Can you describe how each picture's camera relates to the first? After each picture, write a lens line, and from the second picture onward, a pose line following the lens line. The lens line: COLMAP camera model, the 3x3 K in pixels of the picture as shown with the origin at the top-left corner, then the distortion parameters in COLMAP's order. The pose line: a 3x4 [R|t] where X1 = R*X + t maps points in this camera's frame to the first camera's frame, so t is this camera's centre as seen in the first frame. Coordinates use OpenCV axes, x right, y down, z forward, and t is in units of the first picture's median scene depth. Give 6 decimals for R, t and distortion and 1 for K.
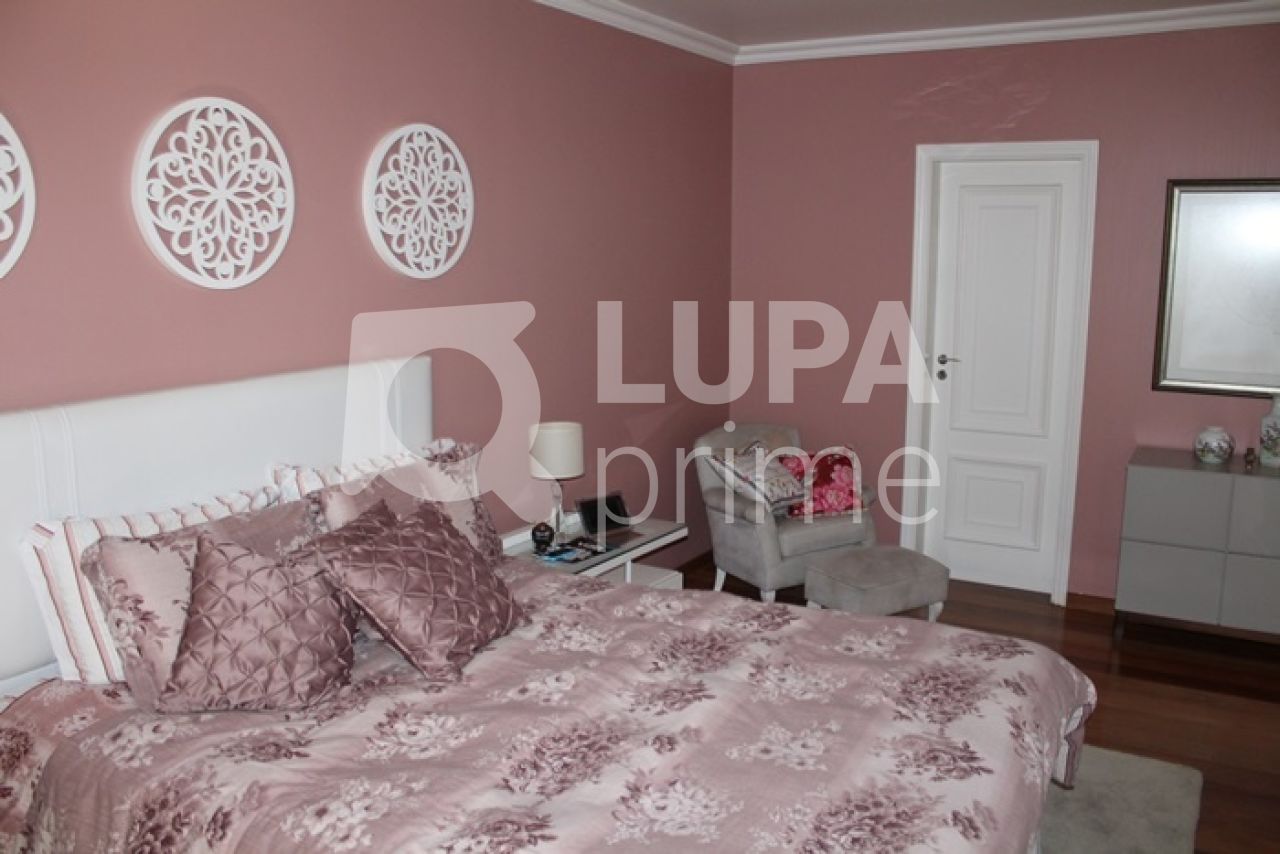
lens RADIAL K [[1068.3, 0, 640.0], [0, 1068.3, 427.0], [0, 0, 1]] dist [-0.169324, 0.156947]
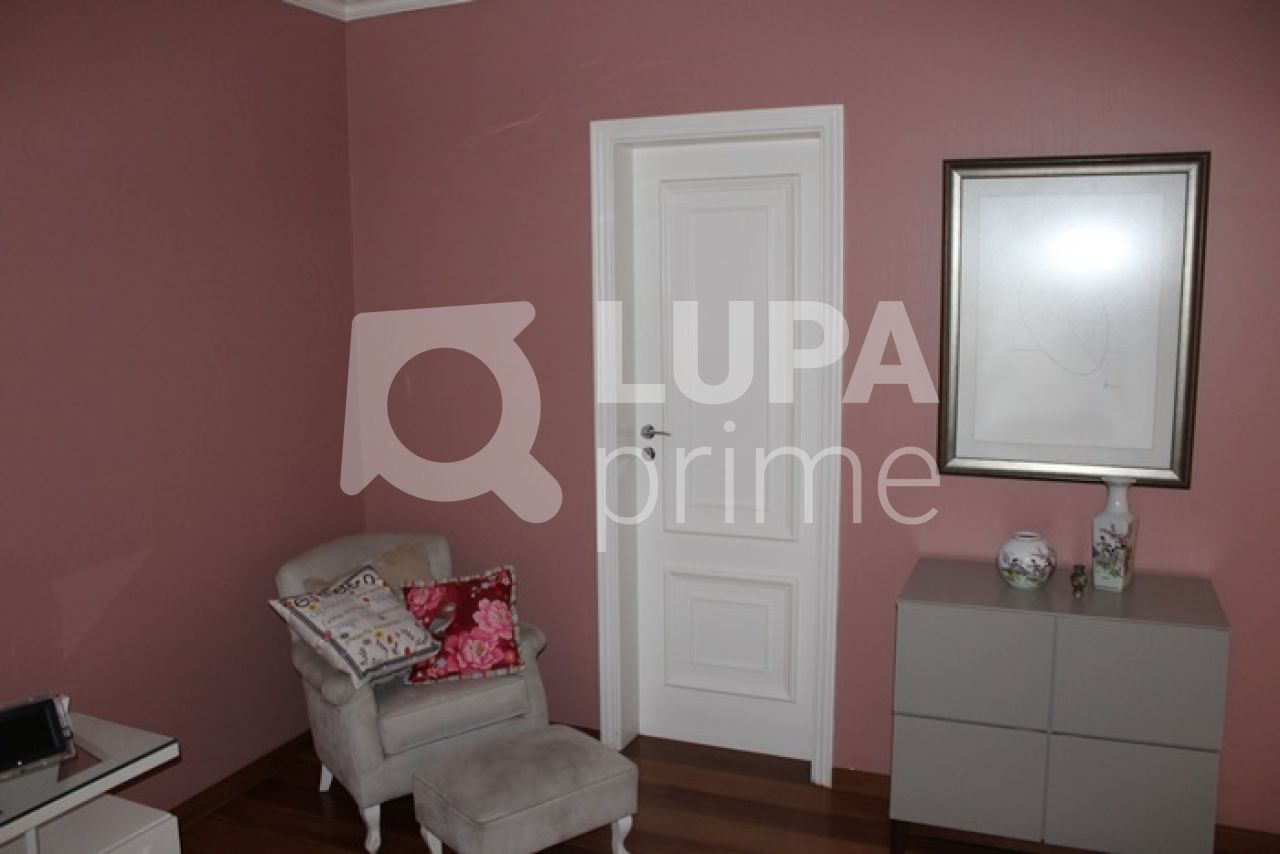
lens RADIAL K [[1068.3, 0, 640.0], [0, 1068.3, 427.0], [0, 0, 1]] dist [-0.169324, 0.156947]
pose [[0.990514, -0.033822, 0.133187, 0.216101], [0.037990, 0.998861, -0.028879, -0.054421], [-0.132058, 0.033665, 0.990670, 0.350340]]
